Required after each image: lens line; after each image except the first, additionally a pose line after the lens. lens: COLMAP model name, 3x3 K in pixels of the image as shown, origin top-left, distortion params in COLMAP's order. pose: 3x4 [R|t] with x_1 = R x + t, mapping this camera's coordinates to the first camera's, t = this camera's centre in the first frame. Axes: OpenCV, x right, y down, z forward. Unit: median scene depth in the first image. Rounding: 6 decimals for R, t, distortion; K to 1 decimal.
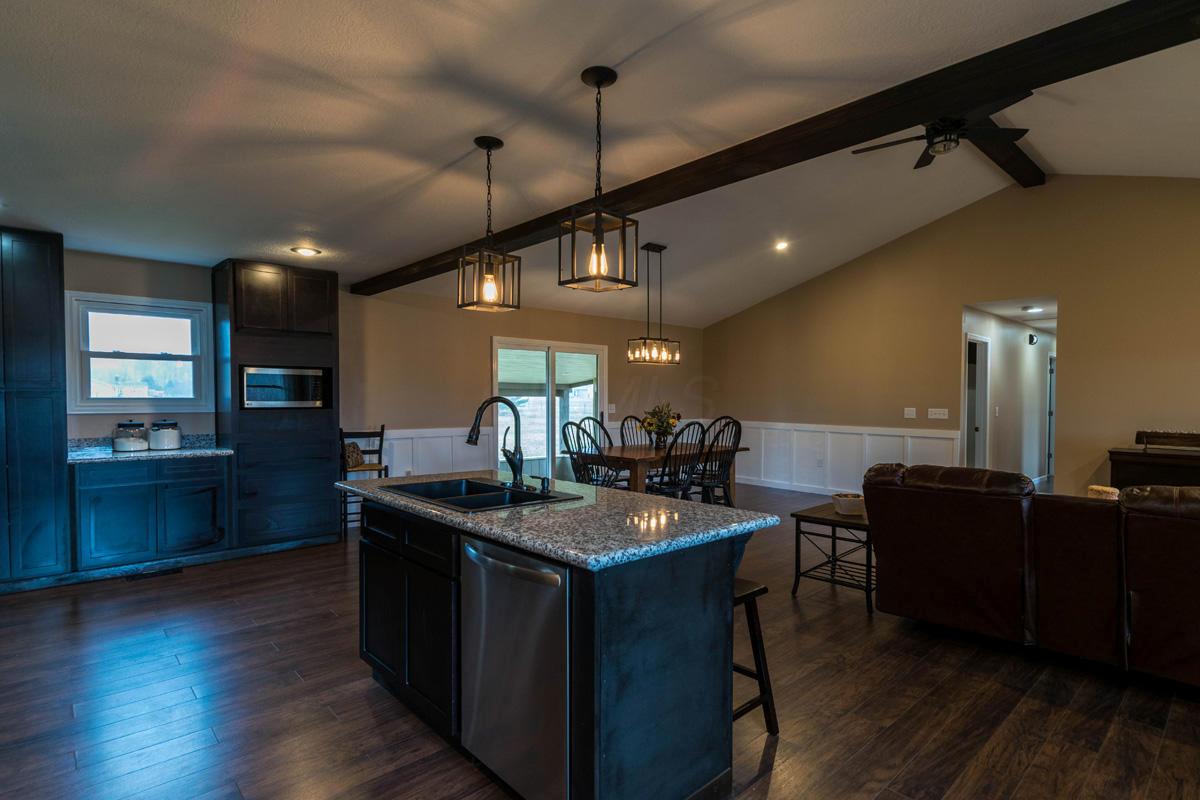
lens RADIAL K [[593.9, 0, 590.3], [0, 593.9, 399.5], [0, 0, 1]] dist [0.014222, 0.000063]
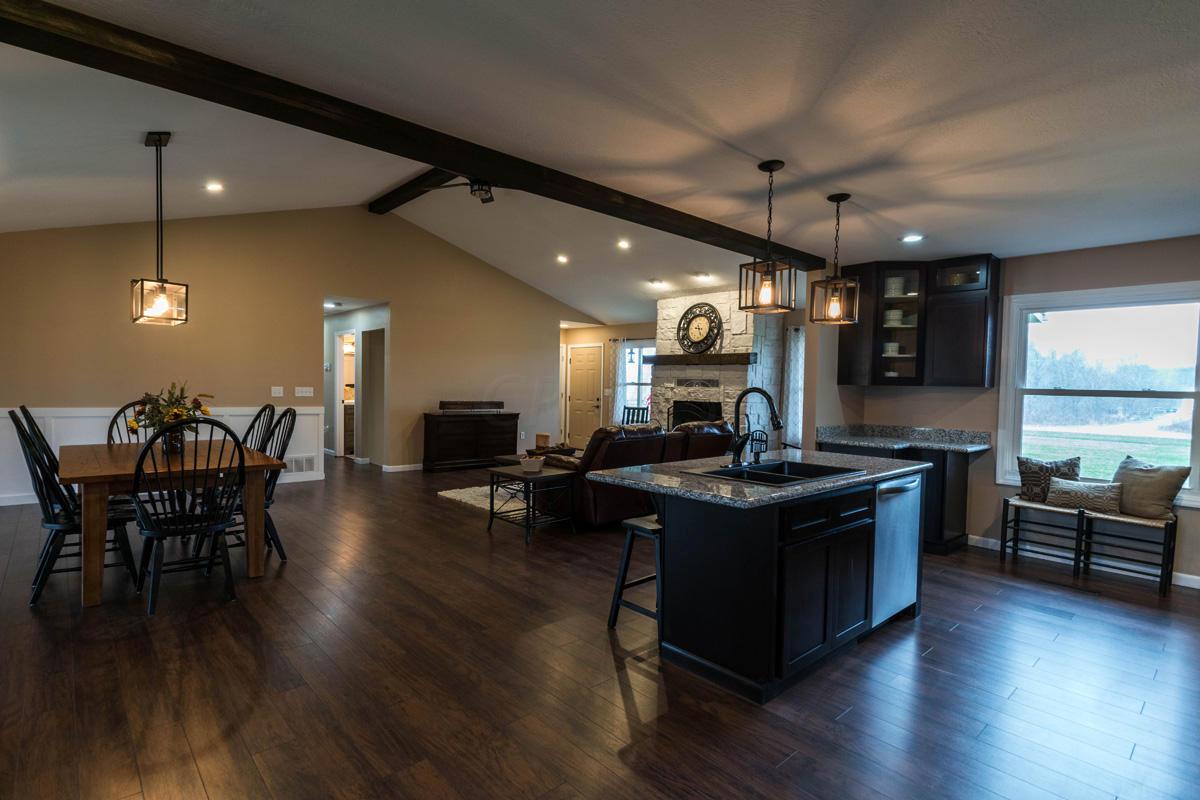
lens RADIAL K [[593.9, 0, 590.3], [0, 593.9, 399.5], [0, 0, 1]] dist [0.014222, 0.000063]
pose [[-0.002083, -0.032377, 0.999474, -1.100886], [-0.020014, 0.999277, 0.032328, -0.015714], [-0.999798, -0.019936, -0.002729, 1.123523]]
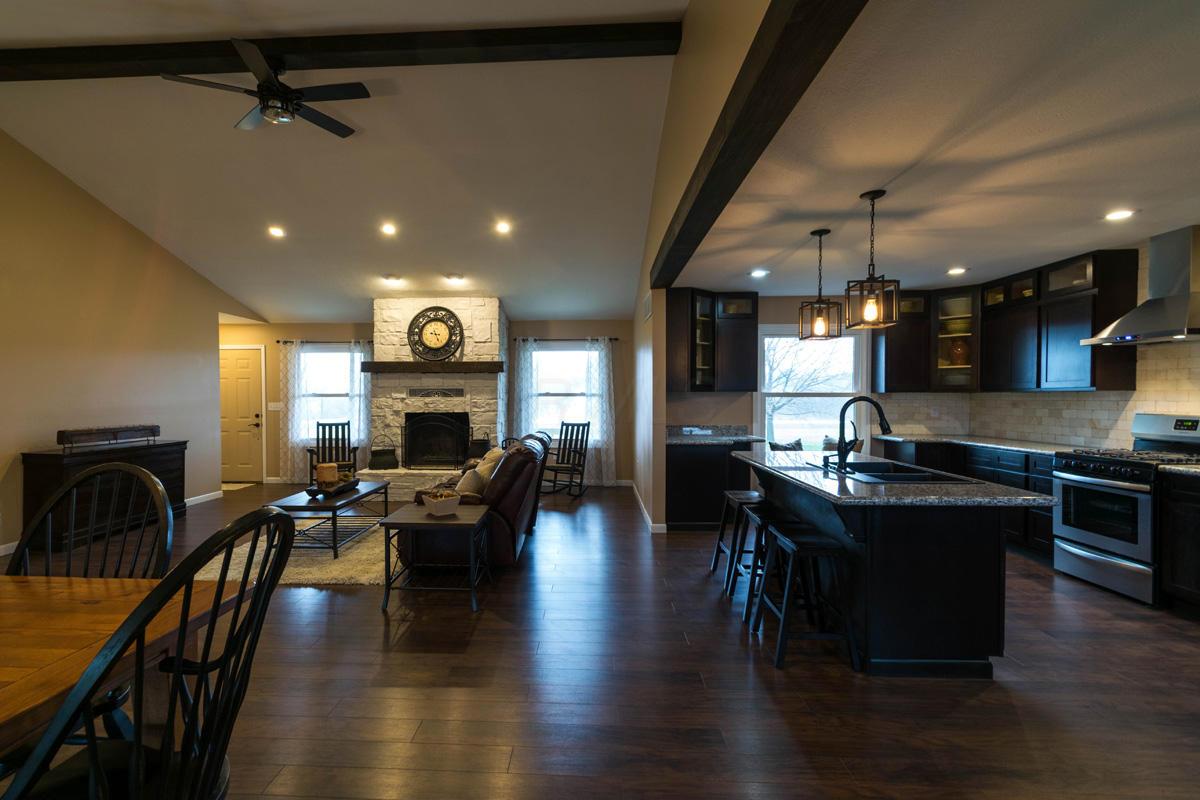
lens RADIAL K [[559.2, 0, 568.3], [0, 559.2, 404.7], [0, 0, 1]] dist [-0.000976, 0.000141]
pose [[-0.710532, -0.016869, 0.703462, -0.458555], [-0.001942, 0.999756, 0.022012, -0.015409], [-0.703662, 0.014274, -0.710392, 1.912311]]
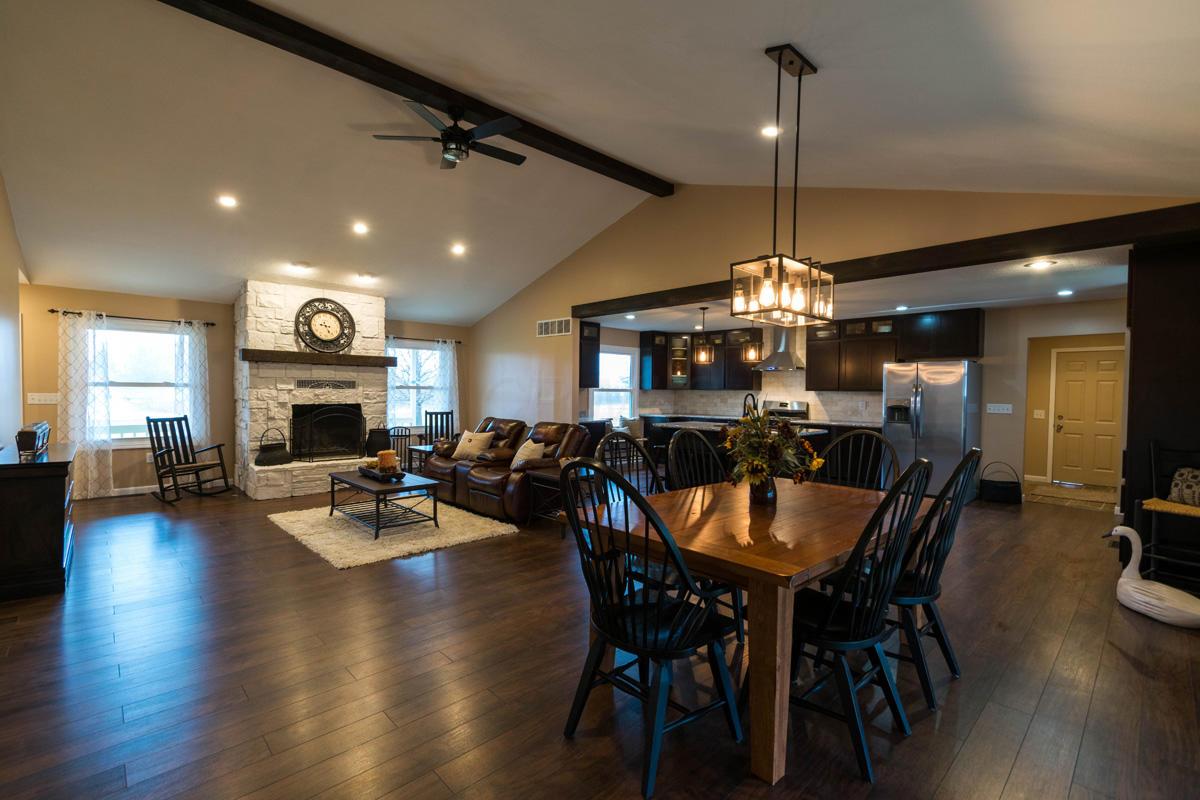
lens RADIAL K [[525.1, 0, 595.8], [0, 525.1, 405.9], [0, 0, 1]] dist [0.000462, 0.000209]
pose [[-0.999493, -0.016661, -0.027123, 0.512878], [-0.017513, 0.999351, 0.031493, -0.012057], [0.026581, 0.031952, -0.999136, 2.880799]]
